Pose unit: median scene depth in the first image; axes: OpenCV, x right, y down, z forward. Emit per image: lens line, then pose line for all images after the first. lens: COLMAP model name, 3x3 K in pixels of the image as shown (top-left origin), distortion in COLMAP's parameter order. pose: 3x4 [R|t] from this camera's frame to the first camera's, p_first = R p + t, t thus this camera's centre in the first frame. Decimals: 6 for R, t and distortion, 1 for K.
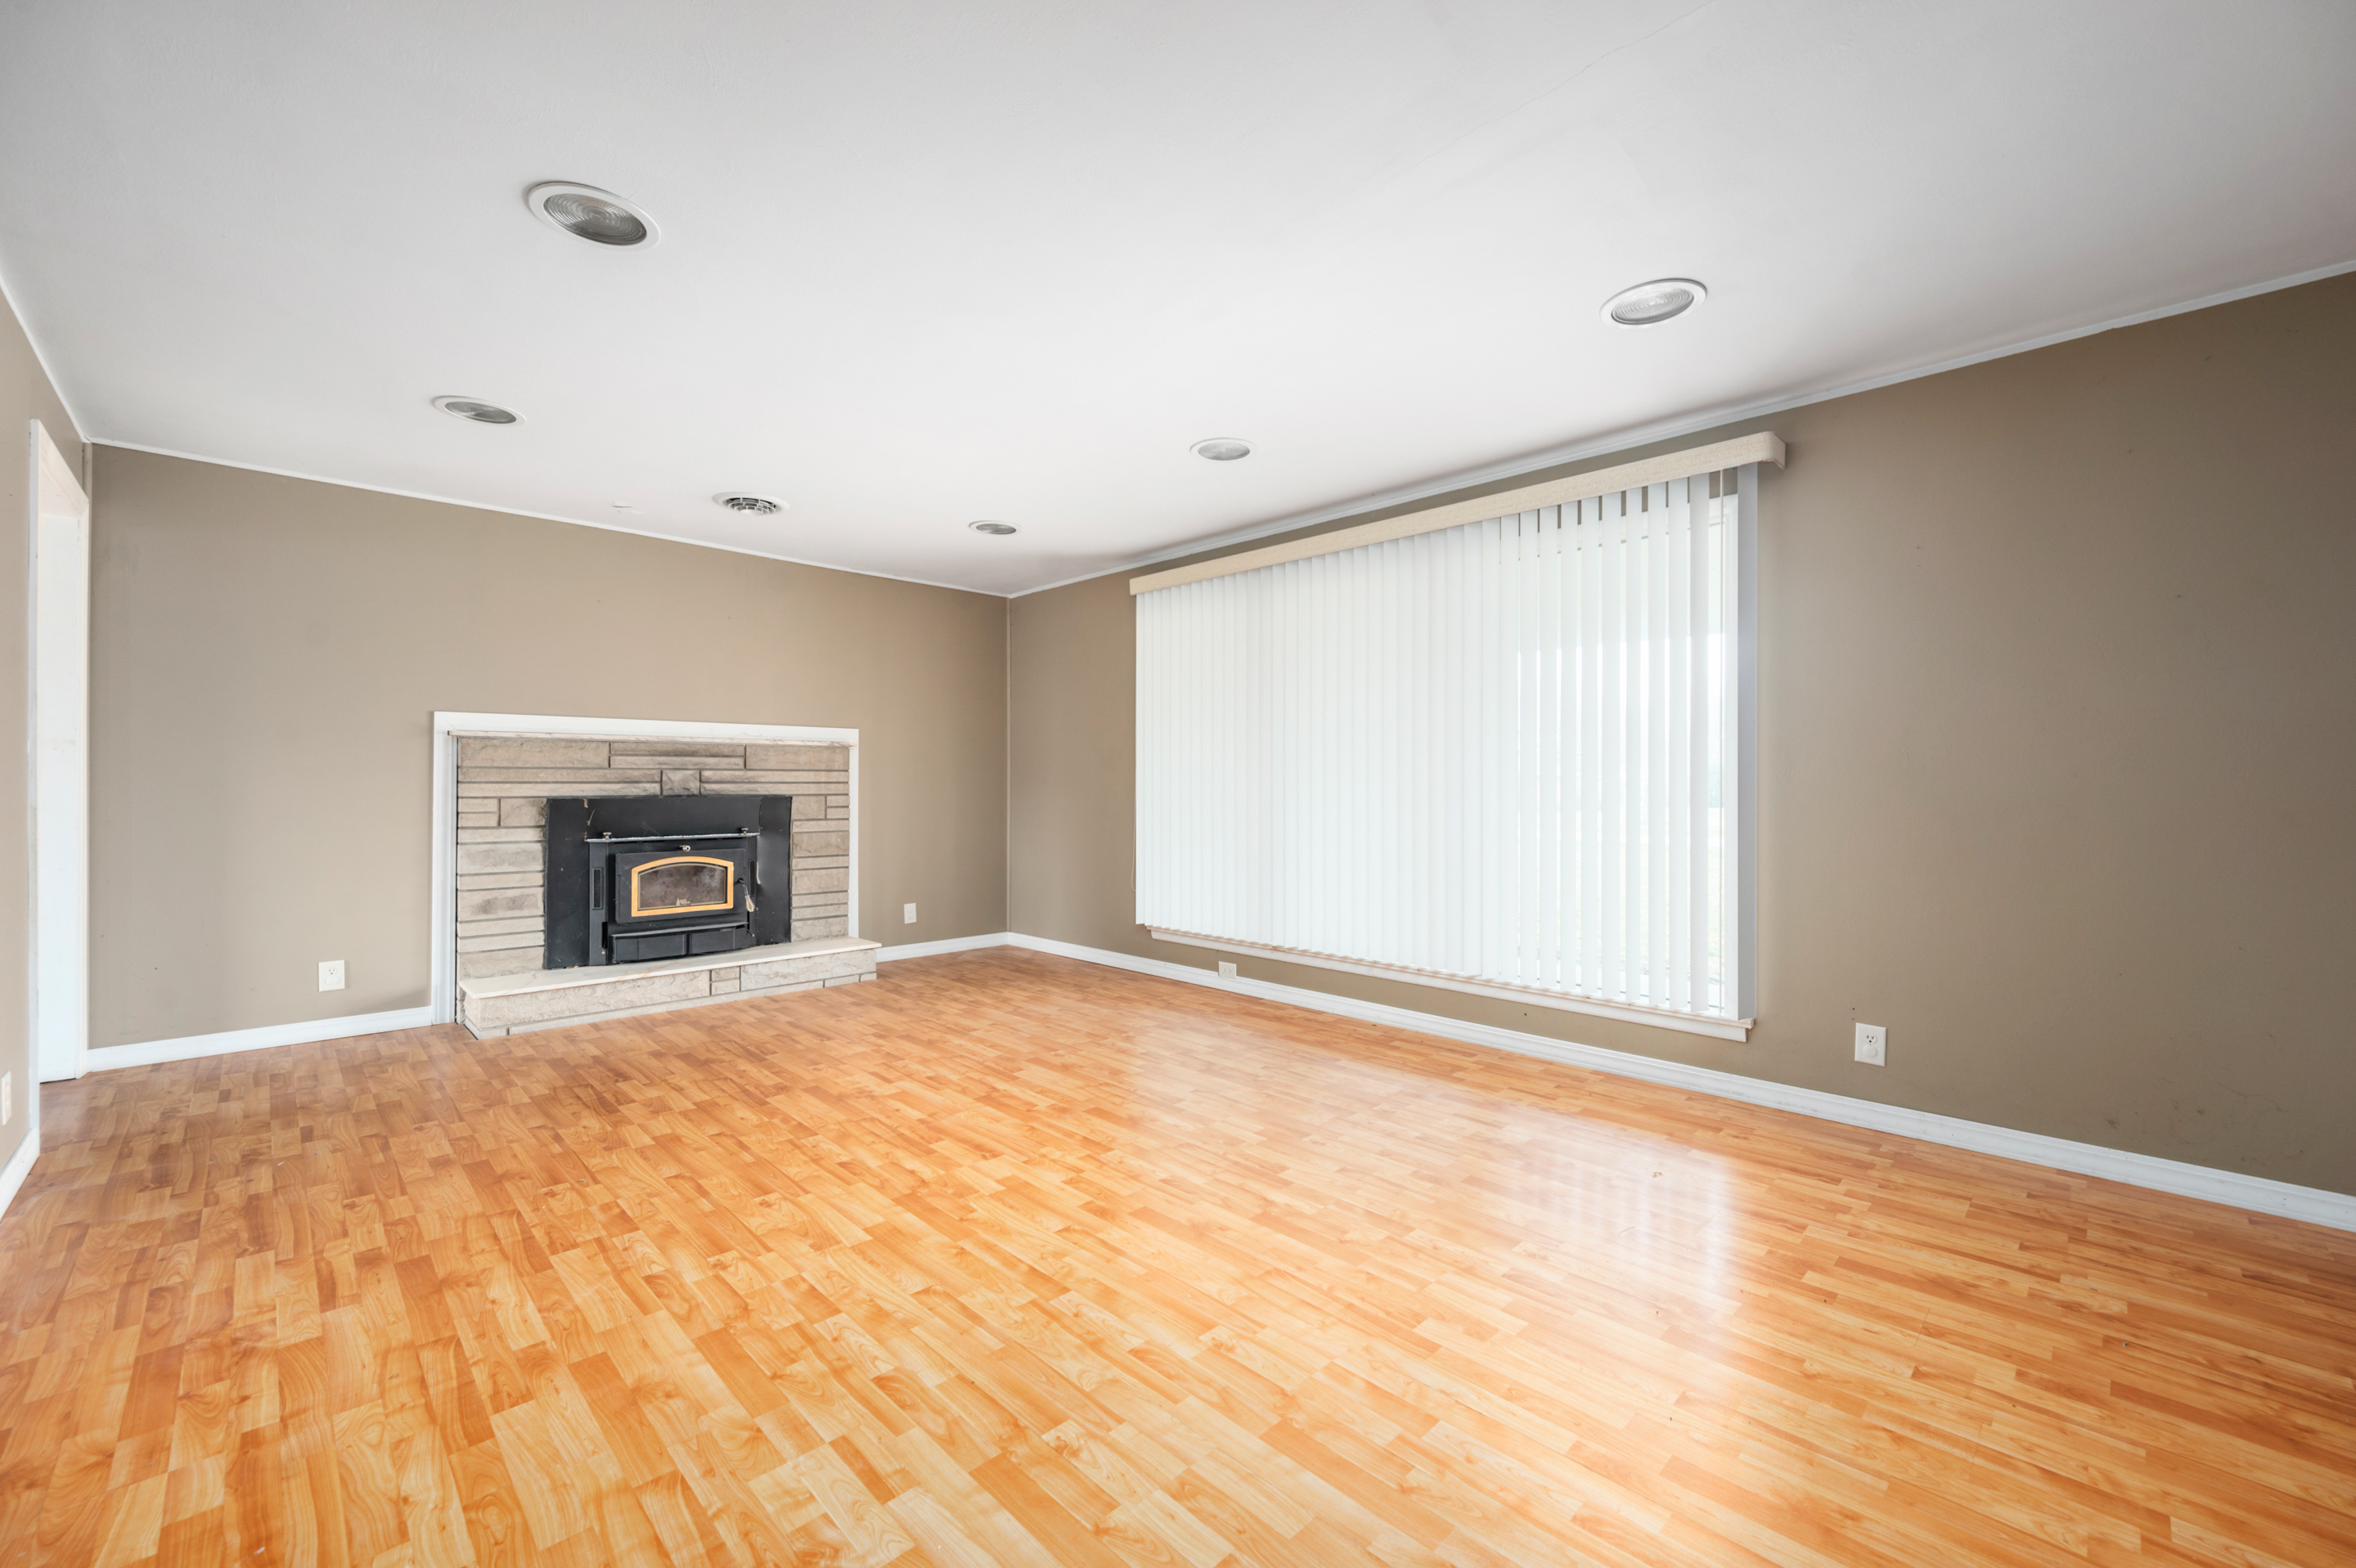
lens RADIAL K [[935.5, 0, 1181.4], [0, 935.5, 766.5], [0, 0, 1]] dist [0.001150, 0.000053]
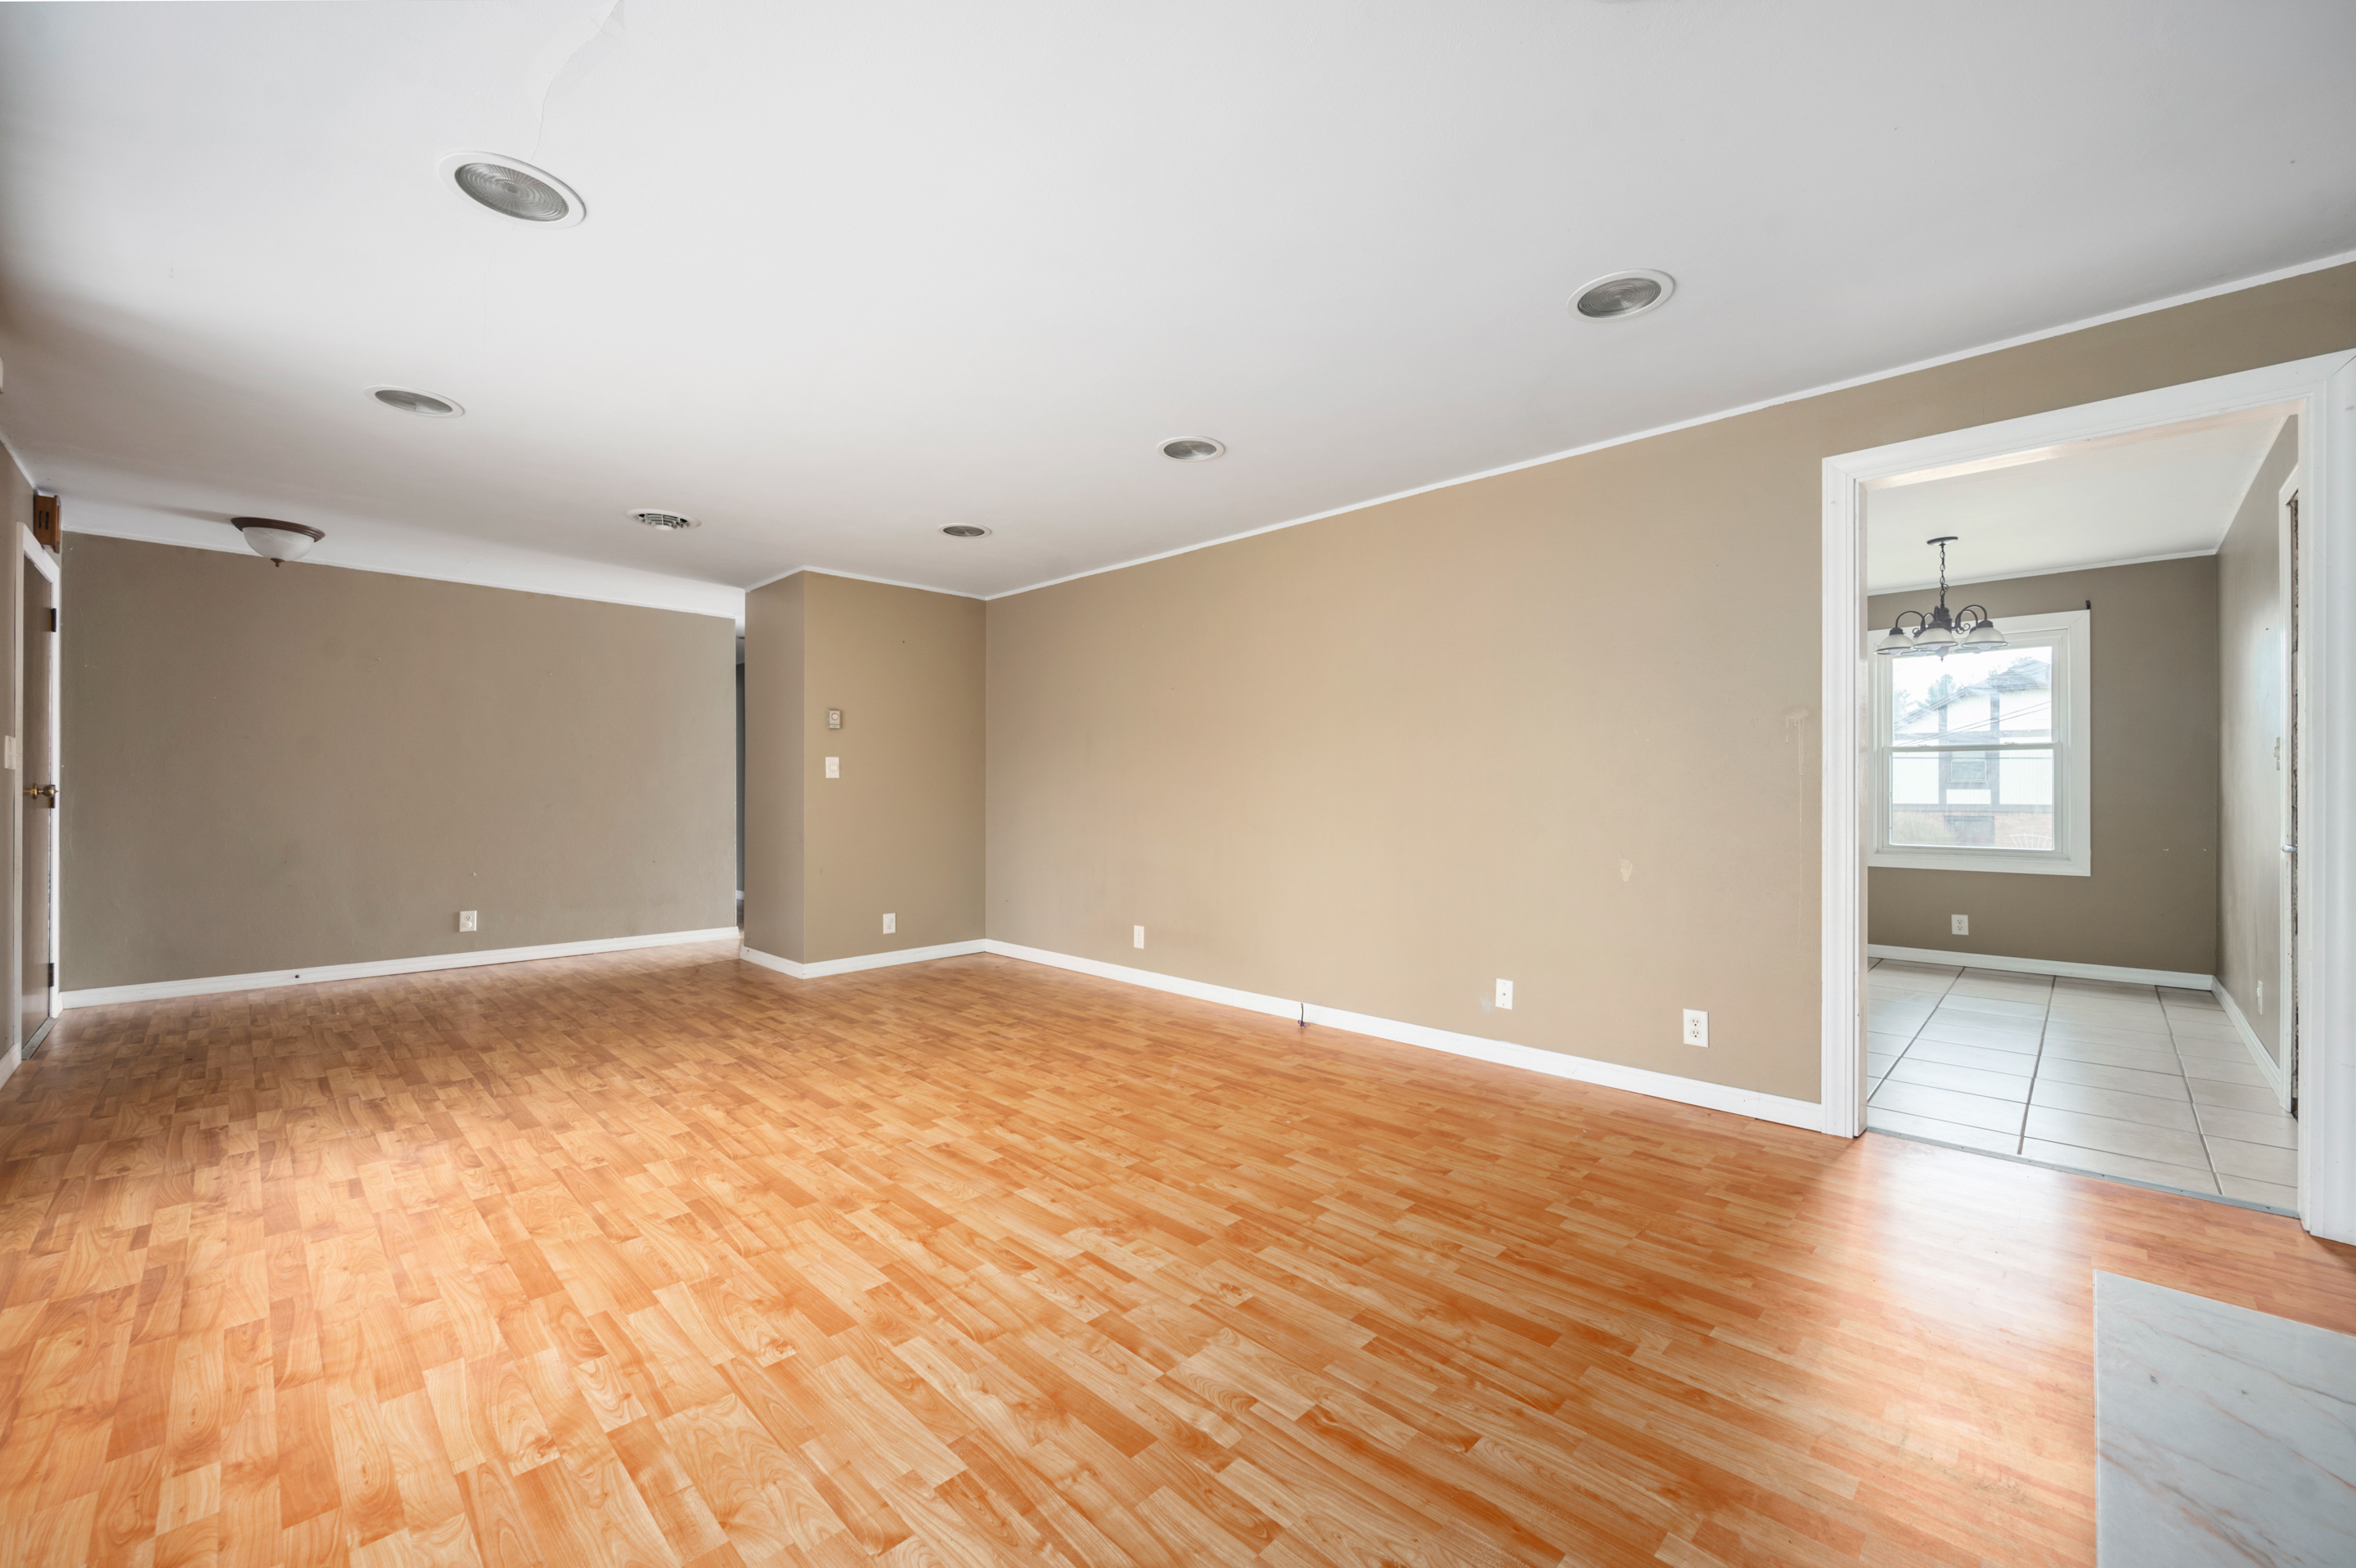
lens RADIAL K [[935.5, 0, 1187.4], [0, 935.5, 787.7], [0, 0, 1]] dist [0.001150, 0.000053]
pose [[-0.999844, -0.001343, -0.017625, -0.403962], [-0.000964, 0.999769, -0.021453, 0.035568], [0.017650, -0.021433, -0.999614, 1.808556]]
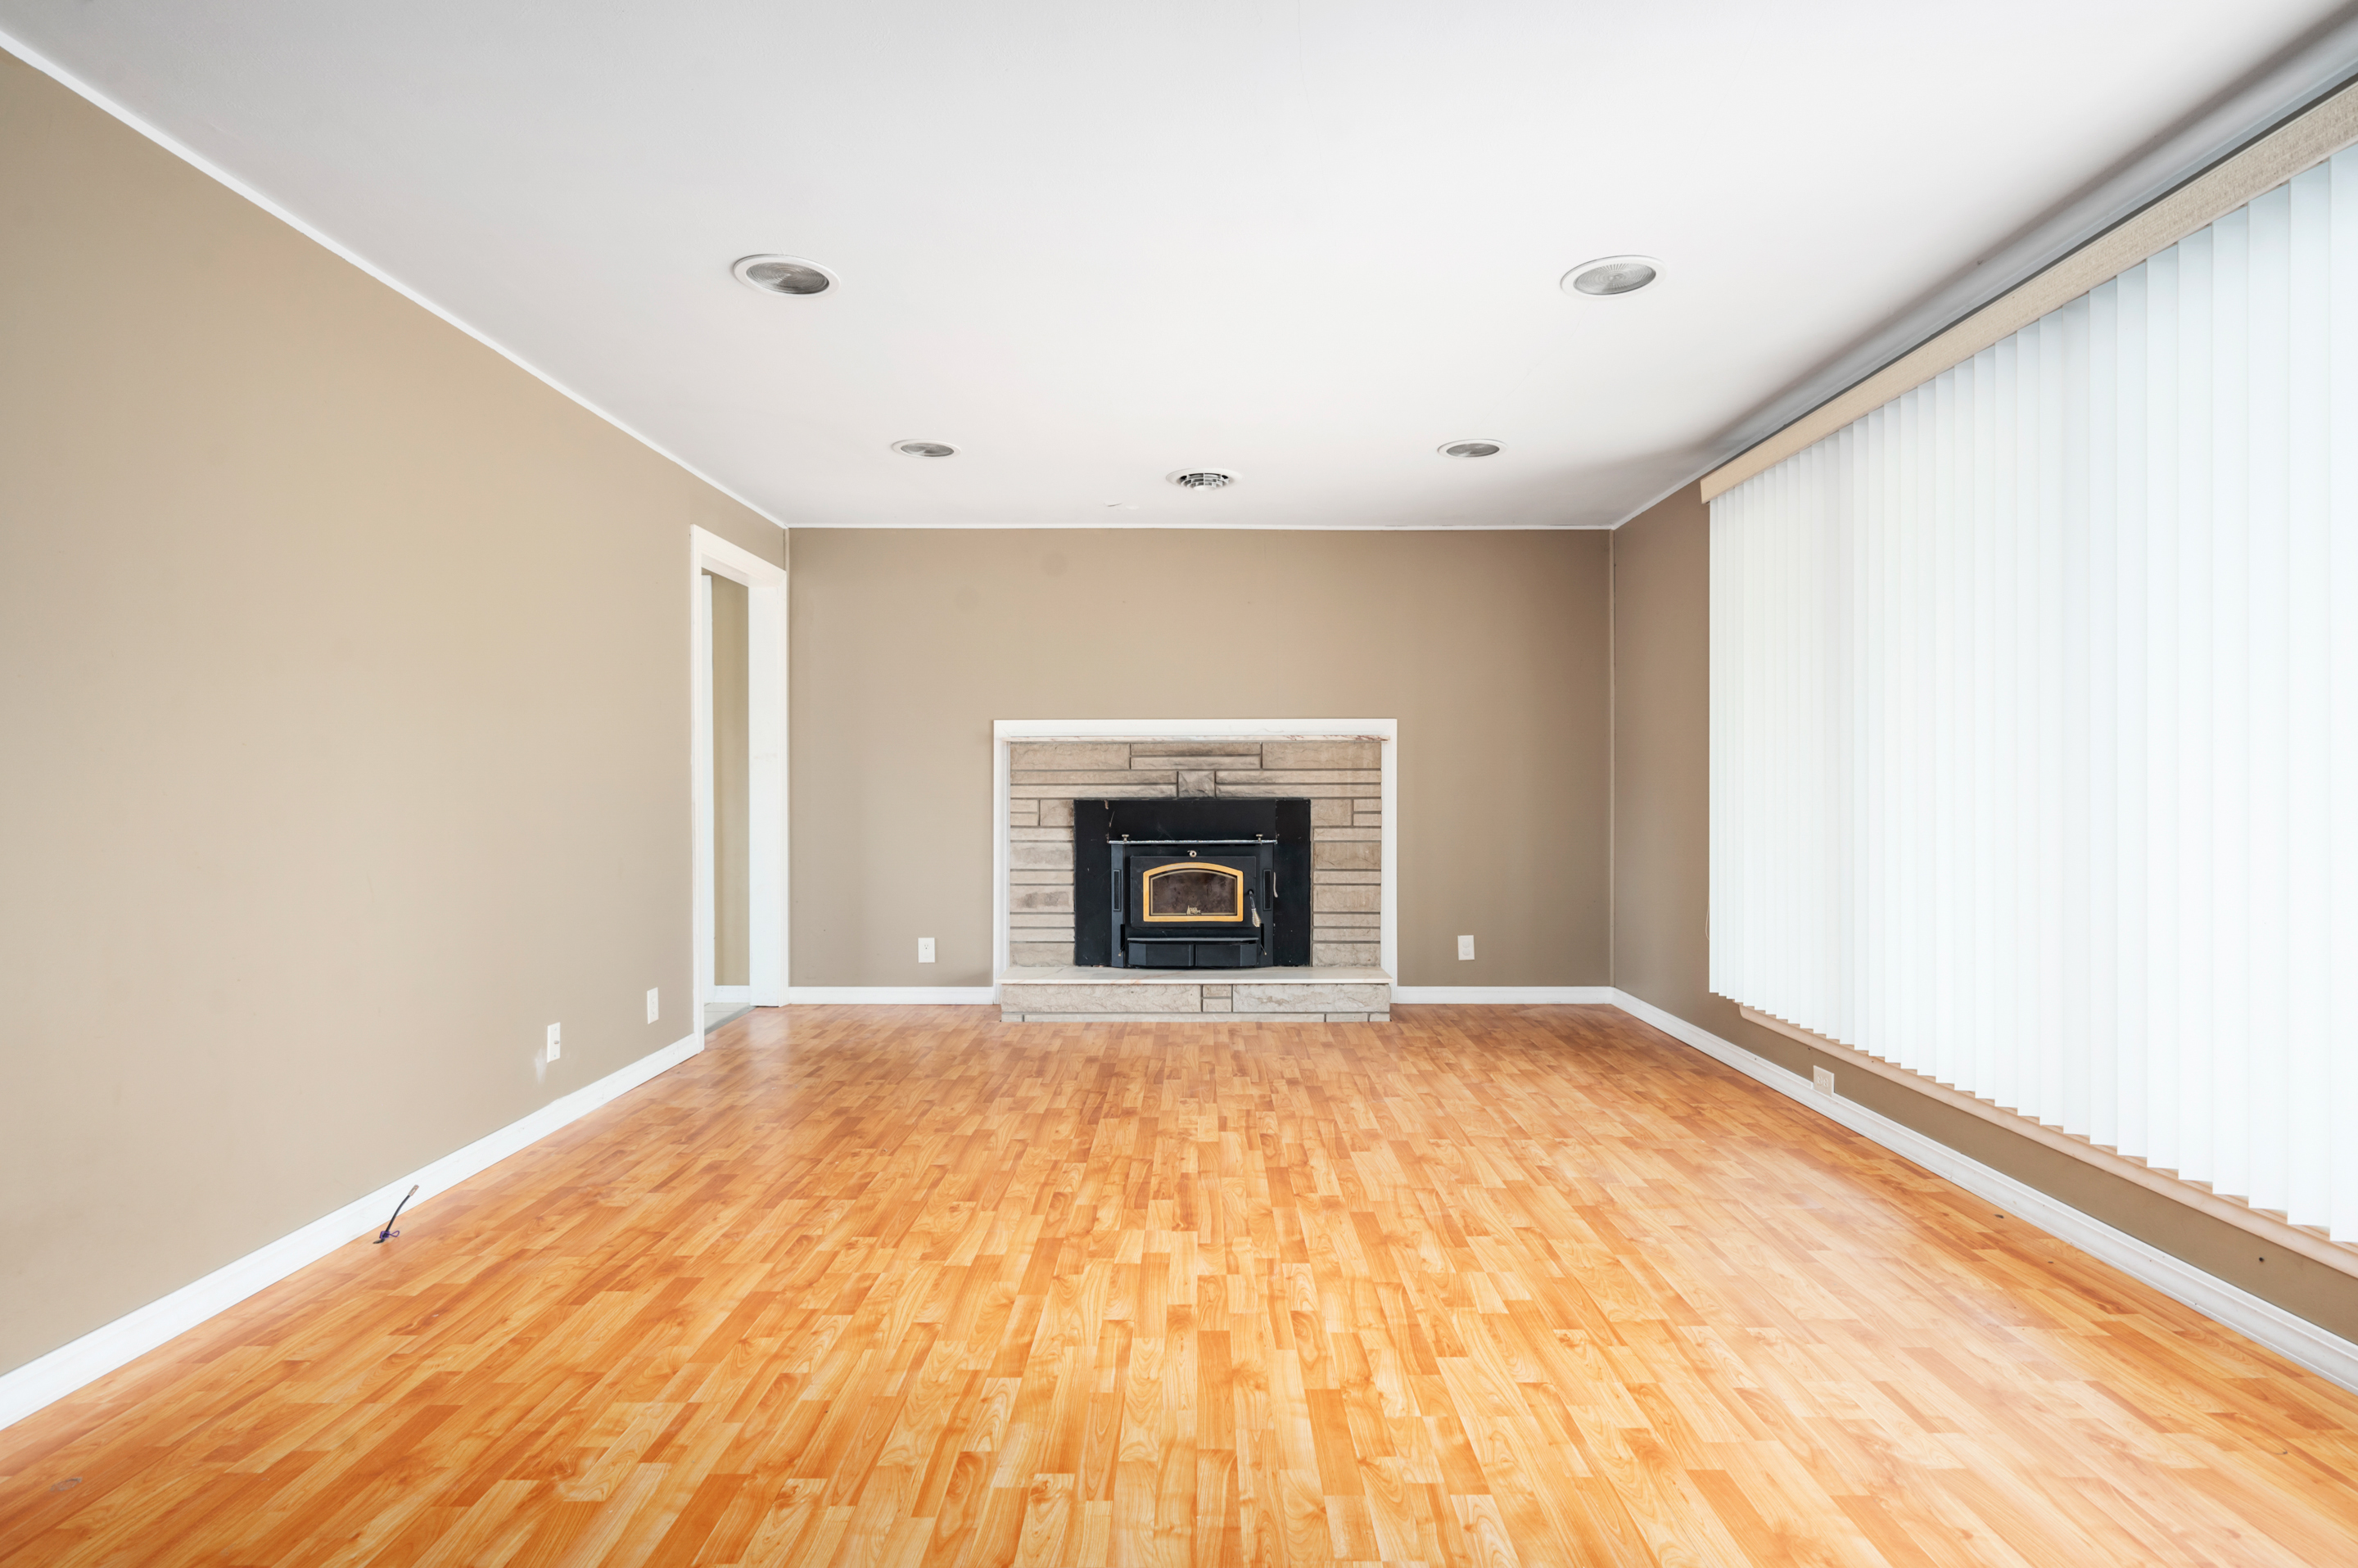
lens RADIAL K [[1199.4, 0, 1205.8], [0, 1199.4, 789.9], [0, 0, 1]] dist [0.001052, 0.000967]
pose [[0.717019, 0.001163, -0.697053, 0.495971], [0.015001, 0.999741, 0.017099, 0.003588], [0.696893, -0.022717, 0.716816, 0.220490]]
